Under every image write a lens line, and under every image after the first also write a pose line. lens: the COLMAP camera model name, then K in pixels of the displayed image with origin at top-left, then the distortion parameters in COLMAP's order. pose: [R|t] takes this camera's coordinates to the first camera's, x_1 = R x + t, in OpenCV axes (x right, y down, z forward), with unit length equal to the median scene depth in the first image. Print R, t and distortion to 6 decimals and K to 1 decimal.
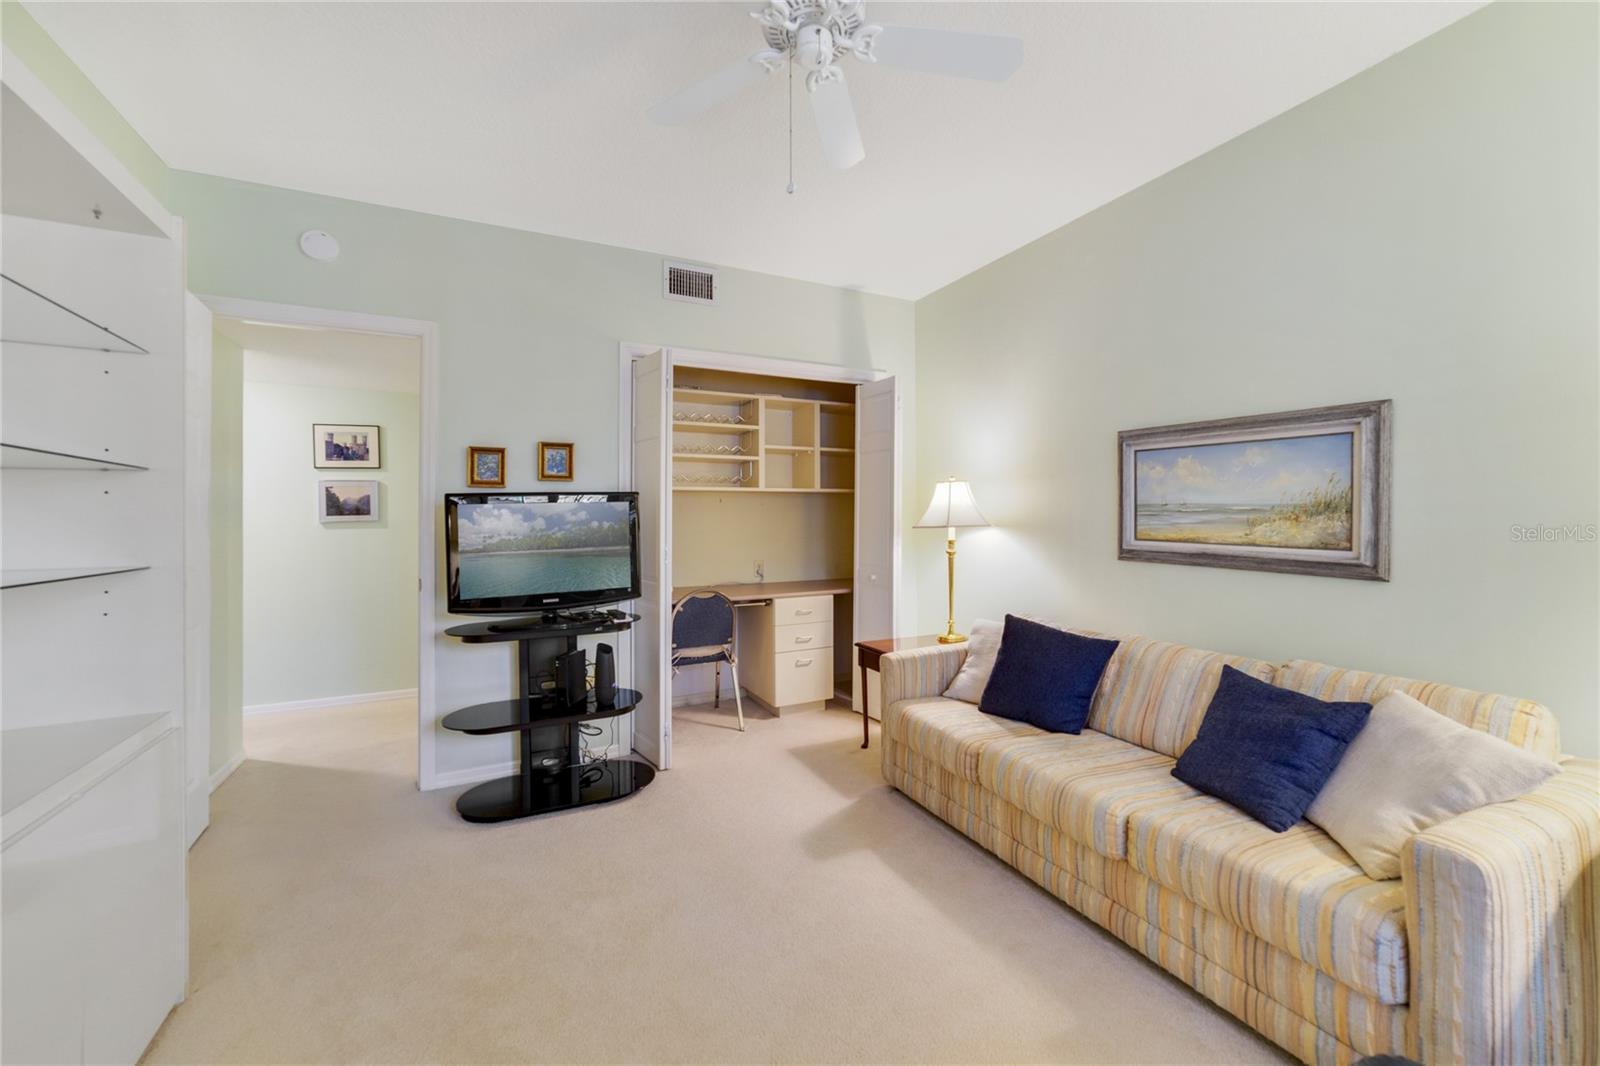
lens RADIAL K [[618.5, 0, 803.0], [0, 618.5, 527.3], [0, 0, 1]] dist [-0.017684, 0.005012]
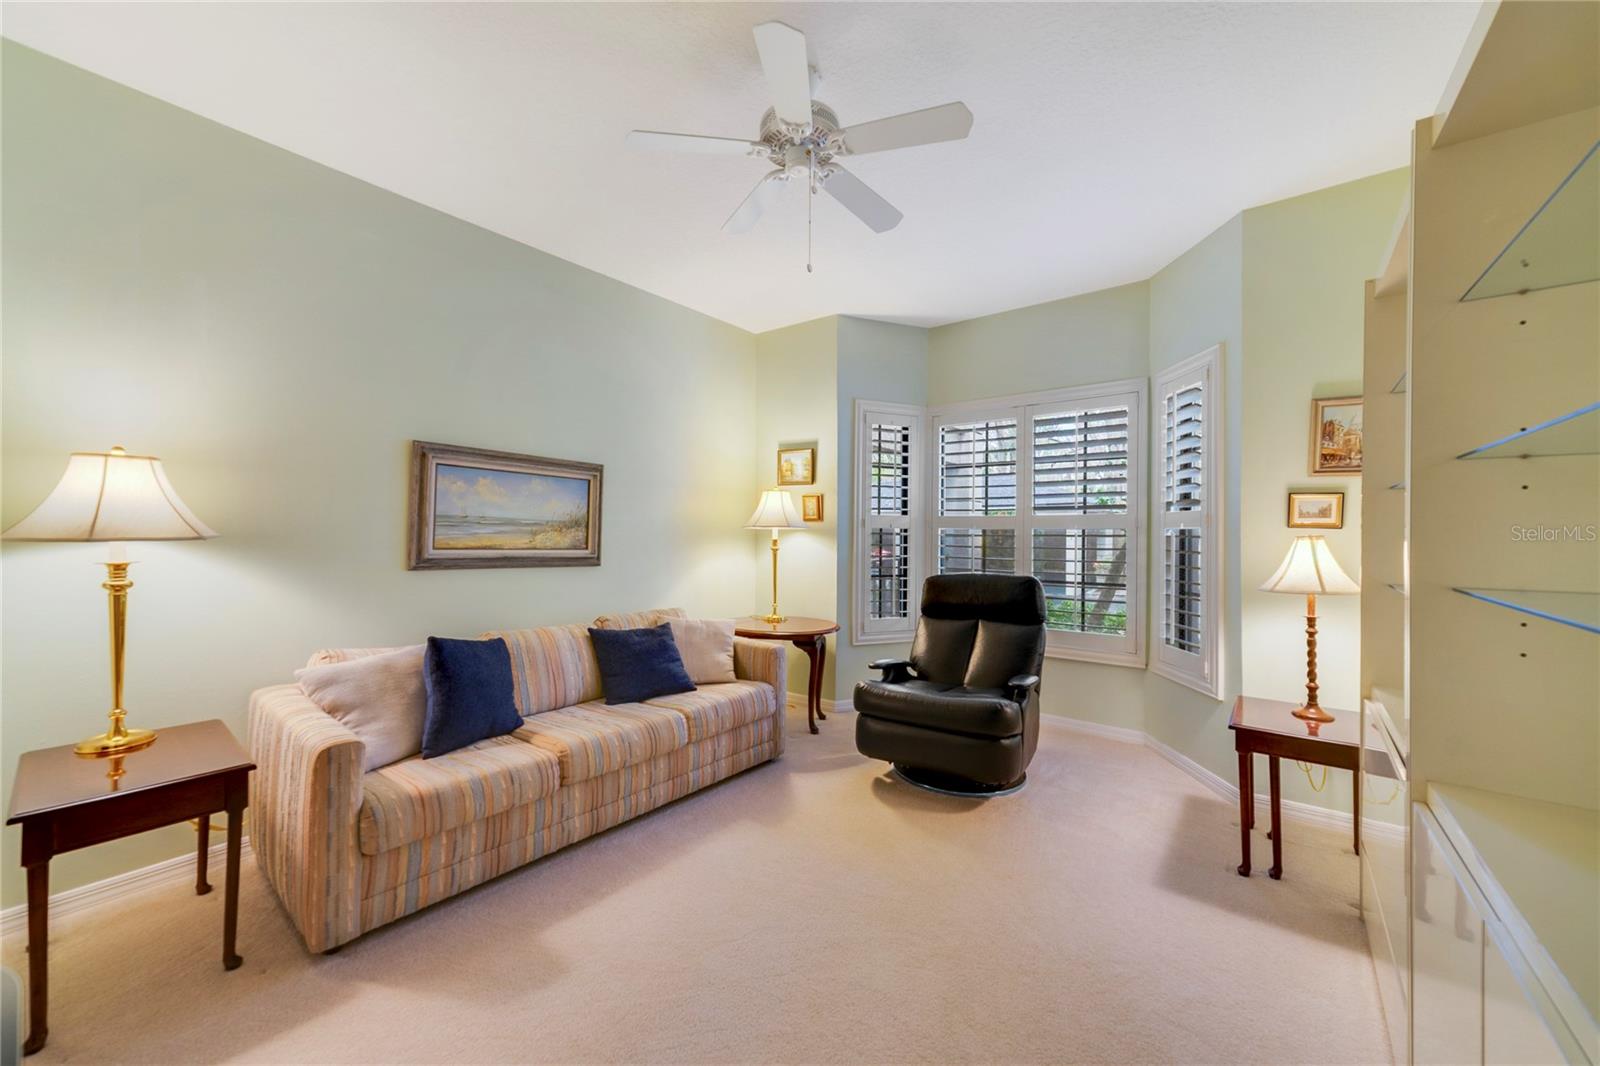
lens RADIAL K [[600.5, 0, 803.2], [0, 600.5, 527.9], [0, 0, 1]] dist [0.017389, 0.000046]
pose [[-0.420820, 0.015226, 0.907016, -0.771709], [0.009587, 0.999878, -0.012337, 0.004237], [-0.907094, 0.003504, -0.420914, 1.025439]]
